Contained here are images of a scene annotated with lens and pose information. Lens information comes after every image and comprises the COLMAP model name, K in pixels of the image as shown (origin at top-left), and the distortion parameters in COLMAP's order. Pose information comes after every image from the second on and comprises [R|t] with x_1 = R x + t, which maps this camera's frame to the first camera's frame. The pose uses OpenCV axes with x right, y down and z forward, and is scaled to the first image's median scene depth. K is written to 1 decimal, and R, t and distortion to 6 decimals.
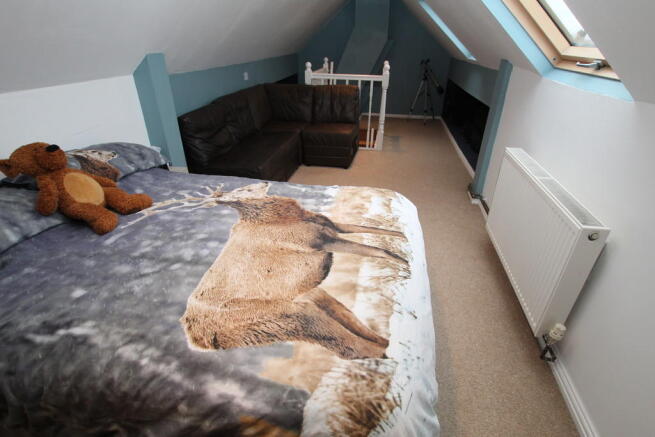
lens RADIAL K [[307.0, 0, 330.6], [0, 307.0, 222.5], [0, 0, 1]] dist [-0.013858, -0.000996]
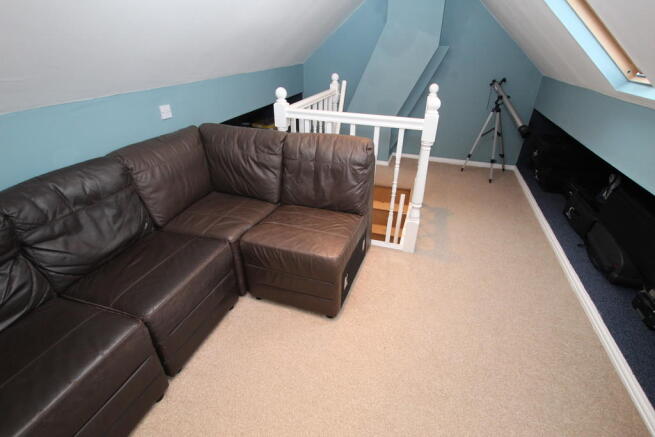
lens RADIAL K [[307.0, 0, 330.6], [0, 307.0, 222.5], [0, 0, 1]] dist [-0.013858, -0.000996]
pose [[0.990972, 0.072168, -0.112992, 0.098554], [-0.073477, 0.997269, -0.007464, -0.333506], [0.112145, 0.015699, 0.993568, 0.553817]]
